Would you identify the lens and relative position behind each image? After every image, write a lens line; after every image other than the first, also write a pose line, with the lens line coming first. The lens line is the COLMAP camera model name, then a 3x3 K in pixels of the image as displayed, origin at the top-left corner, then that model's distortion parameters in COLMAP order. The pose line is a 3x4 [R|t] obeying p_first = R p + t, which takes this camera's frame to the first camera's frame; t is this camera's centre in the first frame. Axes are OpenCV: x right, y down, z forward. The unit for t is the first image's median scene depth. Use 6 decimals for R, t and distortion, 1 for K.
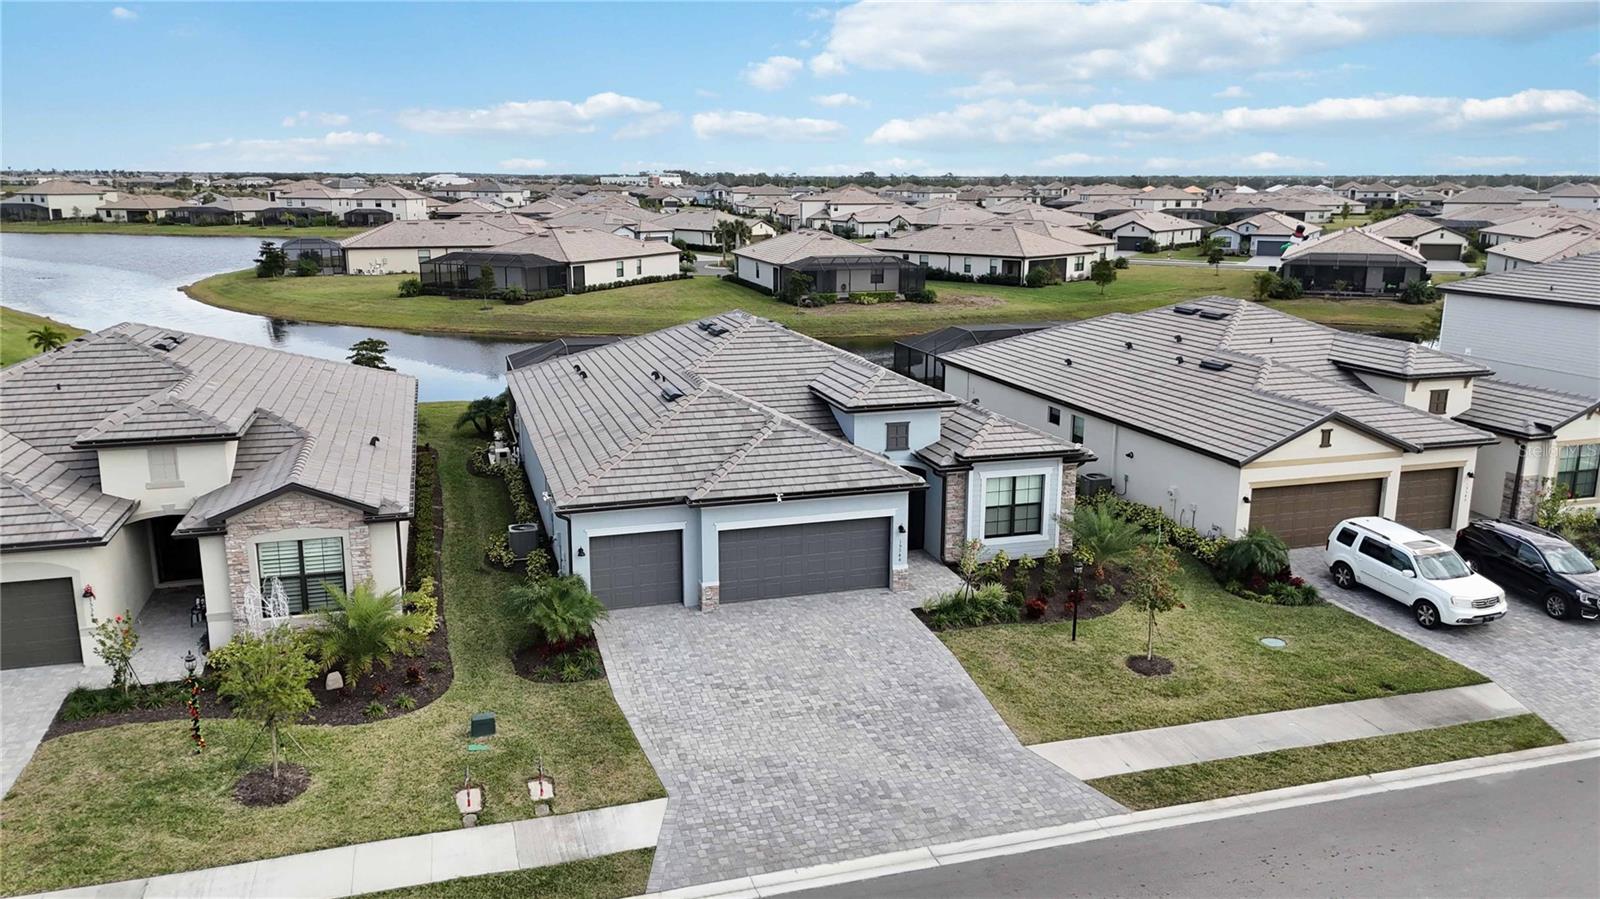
lens RADIAL K [[1176.3, 0, 804.0], [0, 1176.3, 443.3], [0, 0, 1]] dist [0.064772, -0.046692]
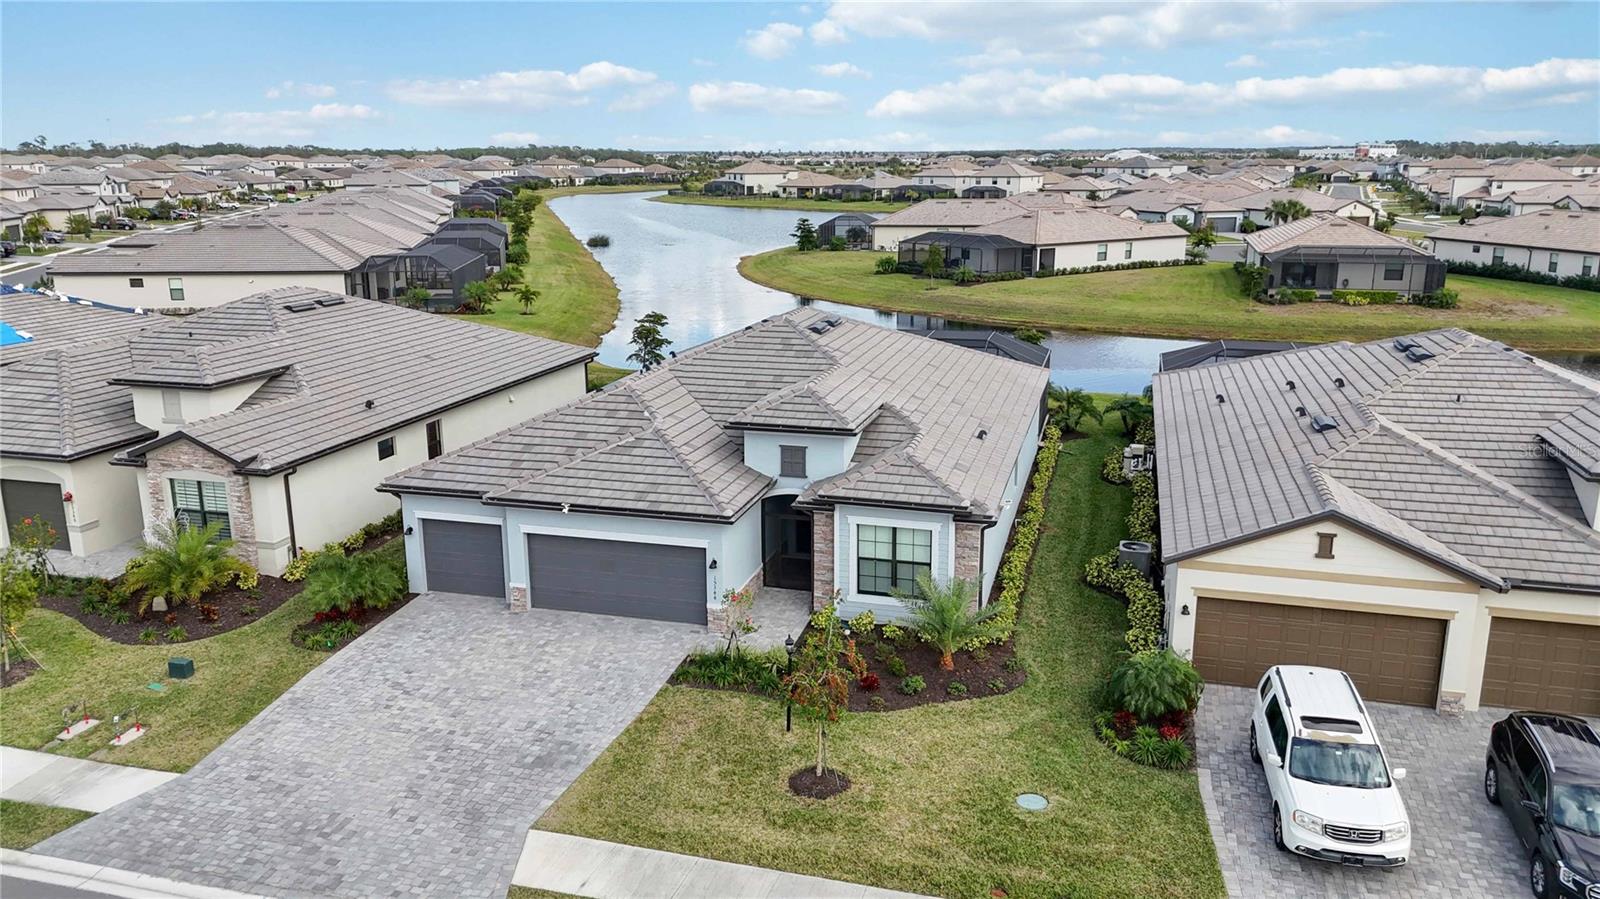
lens RADIAL K [[1176.3, 0, 802.0], [0, 1176.3, 443.5], [0, 0, 1]] dist [0.064772, -0.046692]
pose [[0.842607, 0.123499, -0.524176, 0.575579], [-0.112797, 0.992232, 0.052455, -0.069965], [0.526583, 0.014927, 0.849993, 0.264244]]
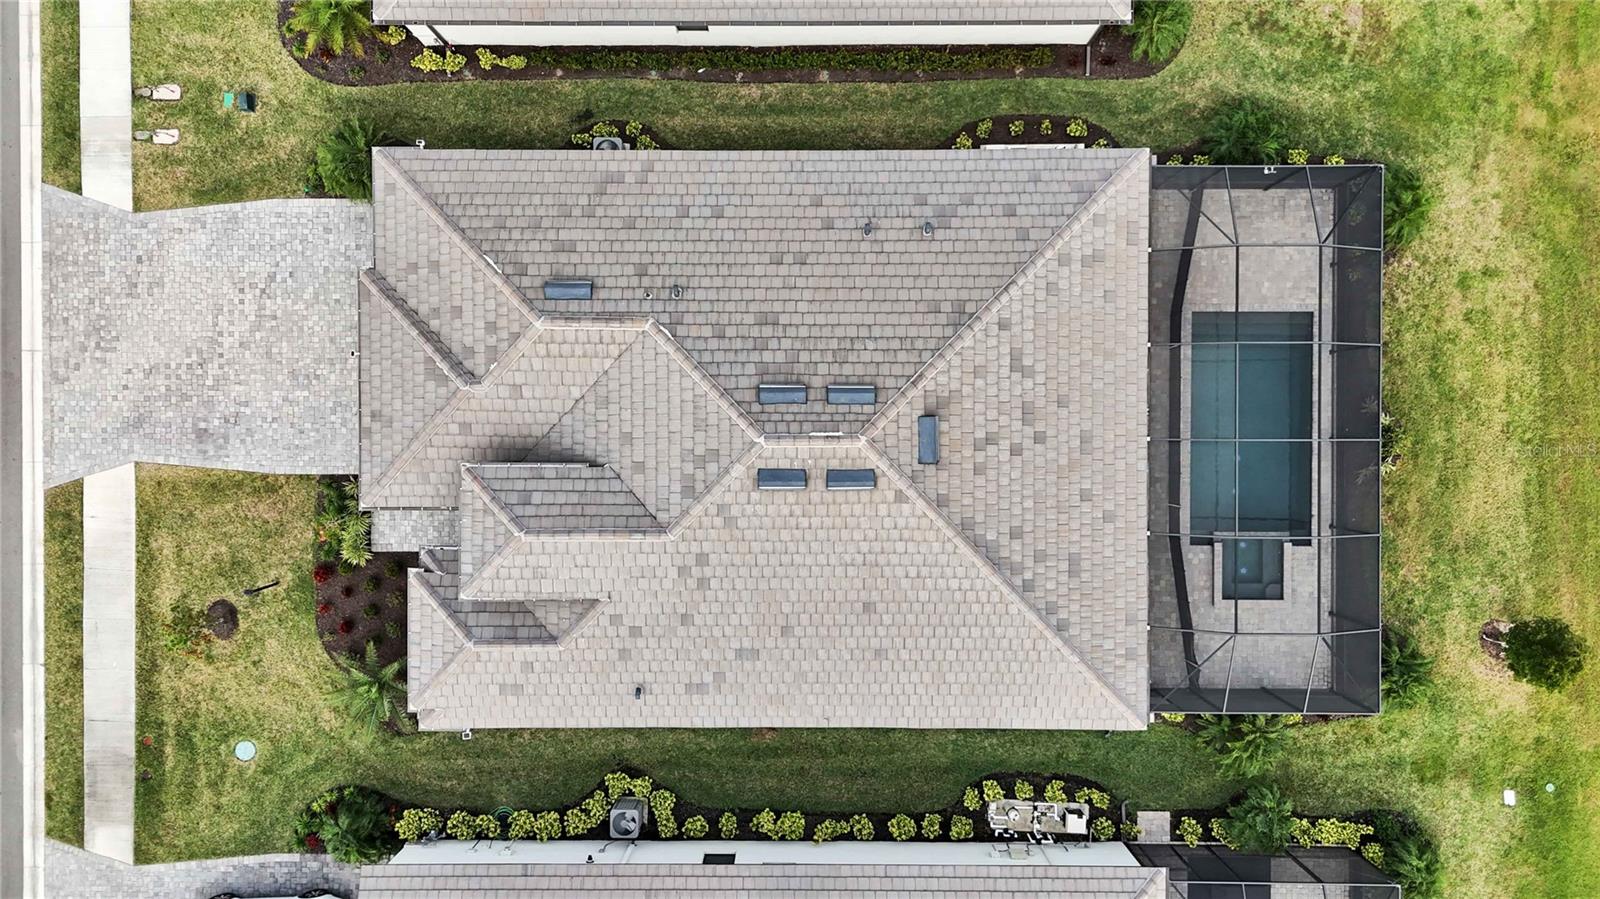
lens RADIAL K [[1176.3, 0, 801.6], [0, 1176.3, 446.3], [0, 0, 1]] dist [0.064772, -0.046692]
pose [[-0.297302, 0.954724, 0.010675, -0.066741], [-0.201384, -0.073632, 0.976741, -0.985252], [0.933304, 0.288238, 0.214157, 1.066392]]
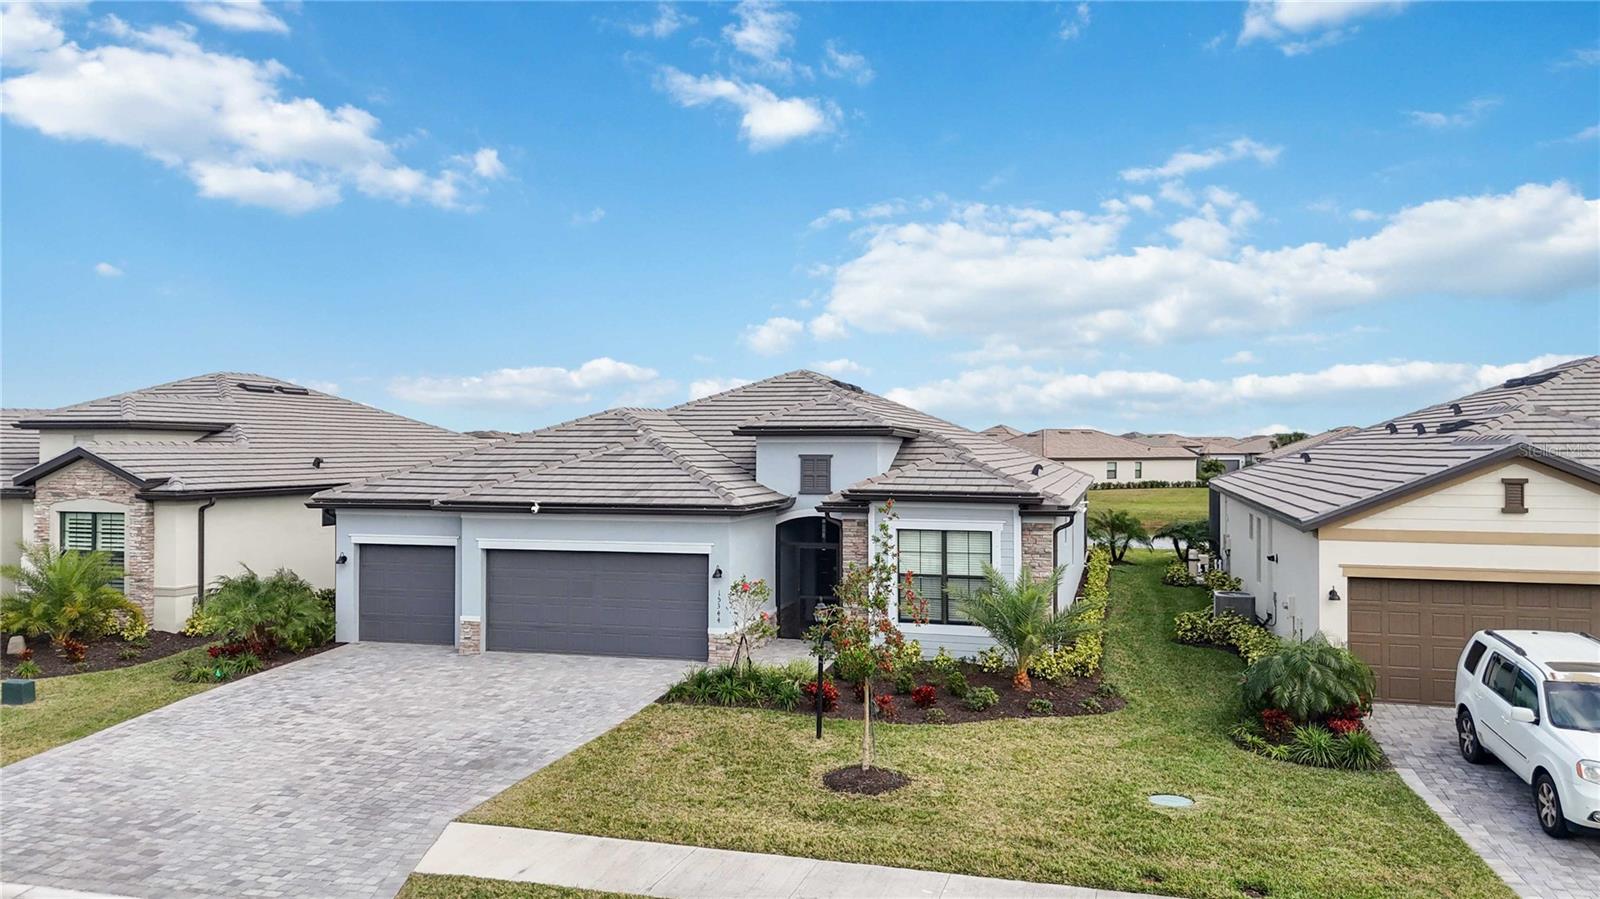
lens RADIAL K [[1176.3, 0, 802.4], [0, 1176.3, 441.7], [0, 0, 1]] dist [0.064772, -0.046692]
pose [[0.844974, -0.003067, -0.534799, 0.488142], [-0.116051, 0.975105, -0.188951, 0.118939], [0.522065, 0.221722, 0.823582, 0.408488]]
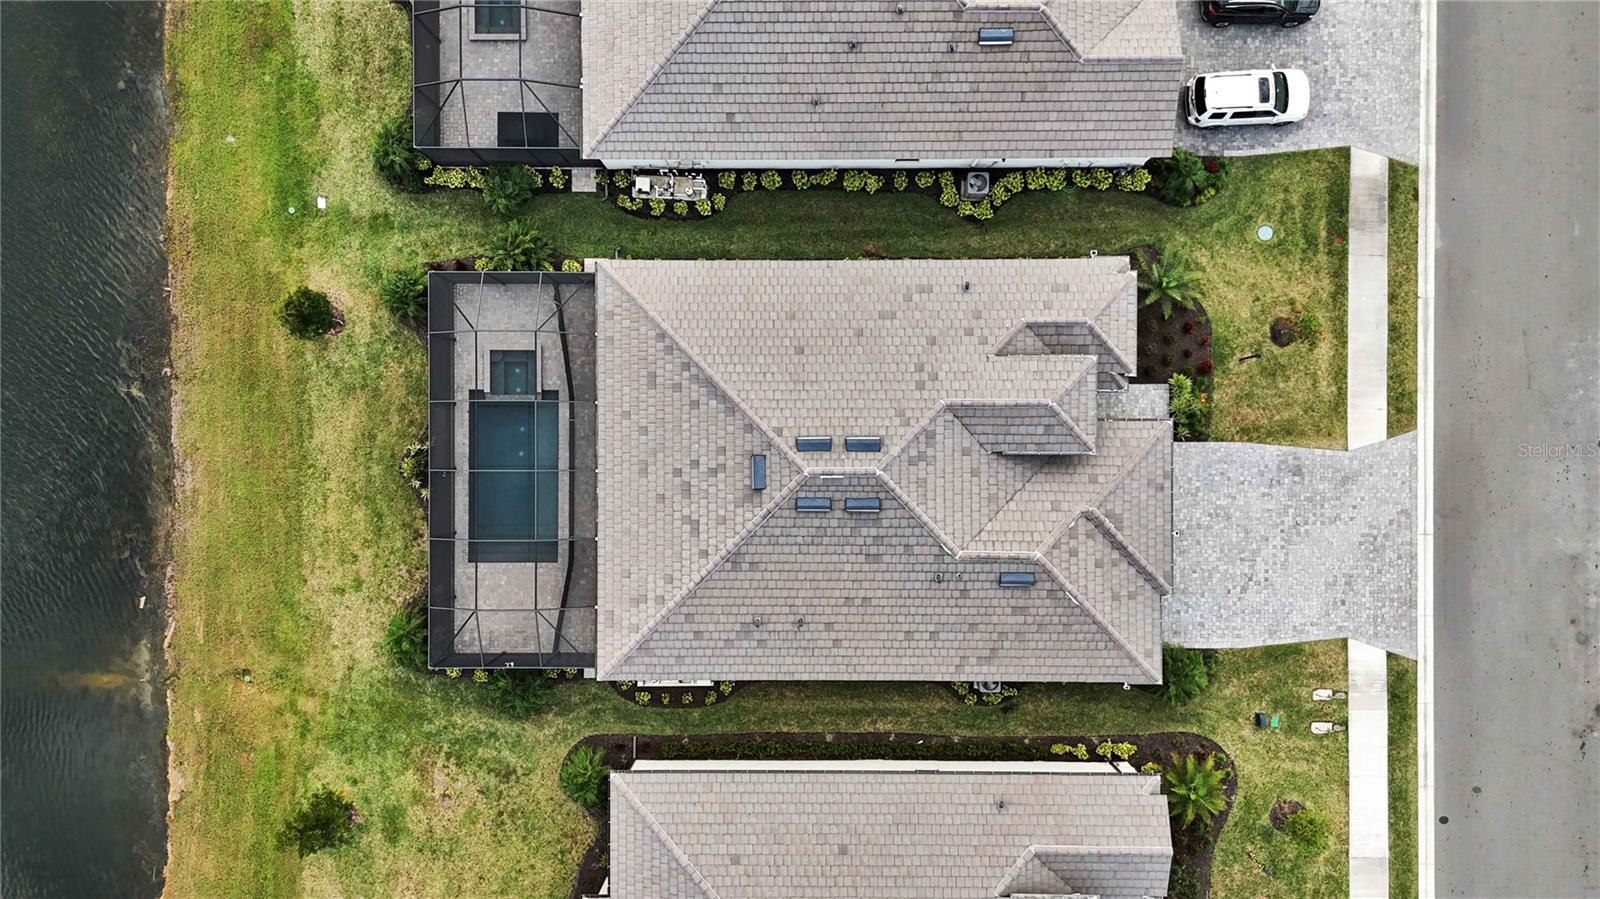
lens RADIAL K [[1176.3, 0, 798.4], [0, 1176.3, 443.9], [0, 0, 1]] dist [0.064772, -0.046692]
pose [[0.296728, -0.954929, -0.007931, -0.039114], [0.217697, 0.059554, 0.974198, -1.346712], [-0.929817, -0.290799, 0.225556, 1.033087]]
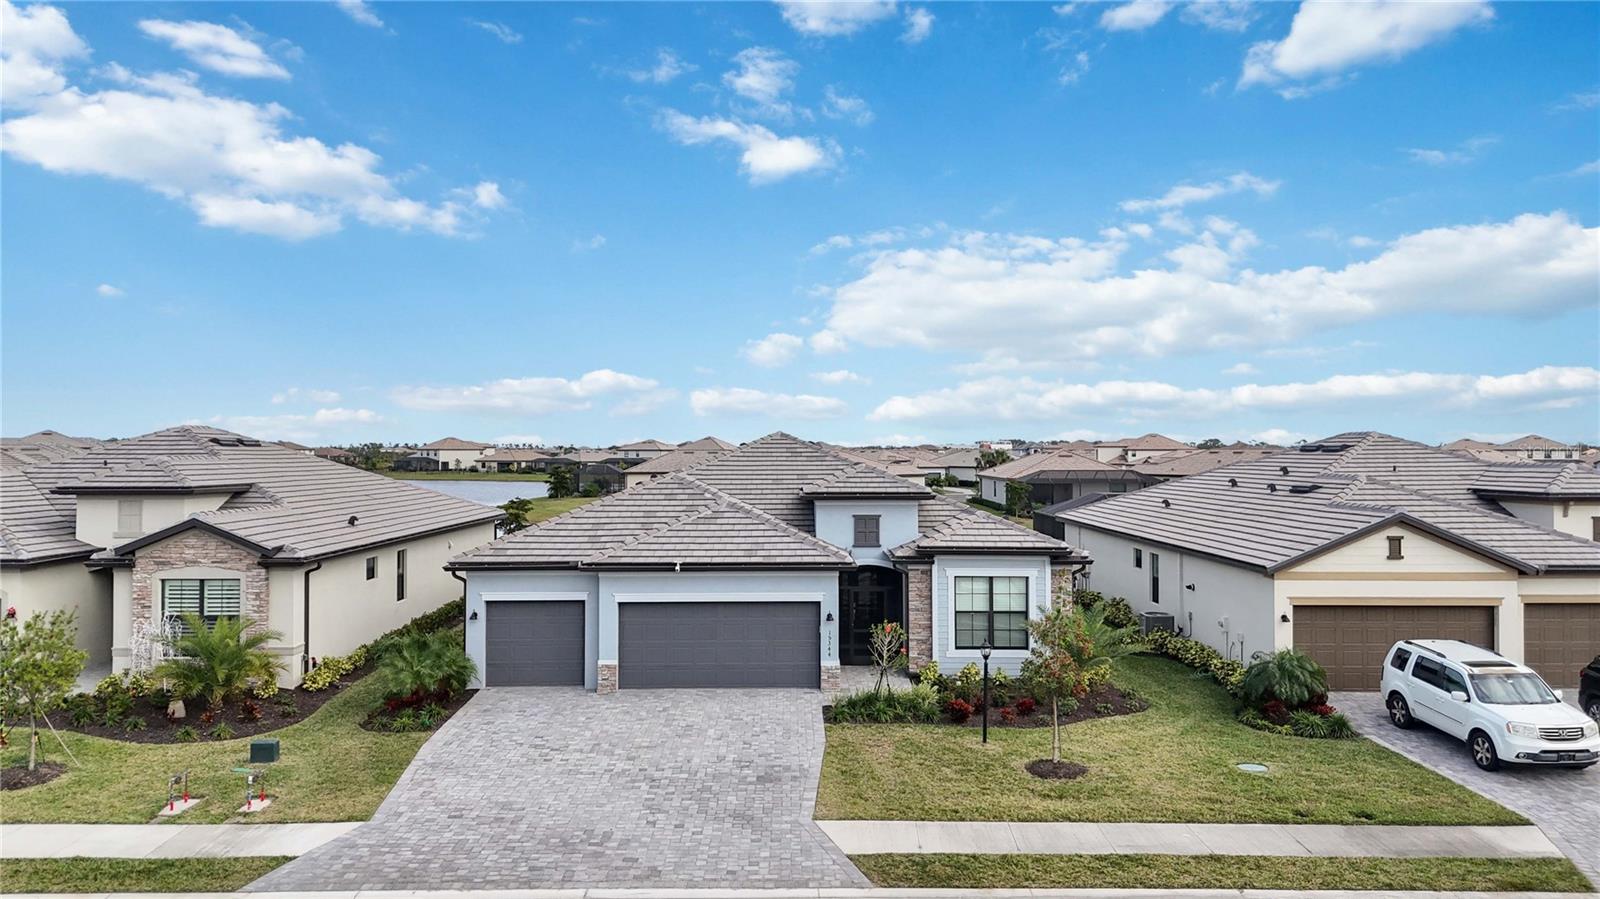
lens RADIAL K [[1176.3, 0, 803.4], [0, 1176.3, 438.0], [0, 0, 1]] dist [0.064772, -0.046692]
pose [[0.959438, -0.006064, -0.281854, 0.303098], [-0.058637, 0.973612, -0.220550, 0.132980], [0.275754, 0.228131, 0.933764, 0.132030]]
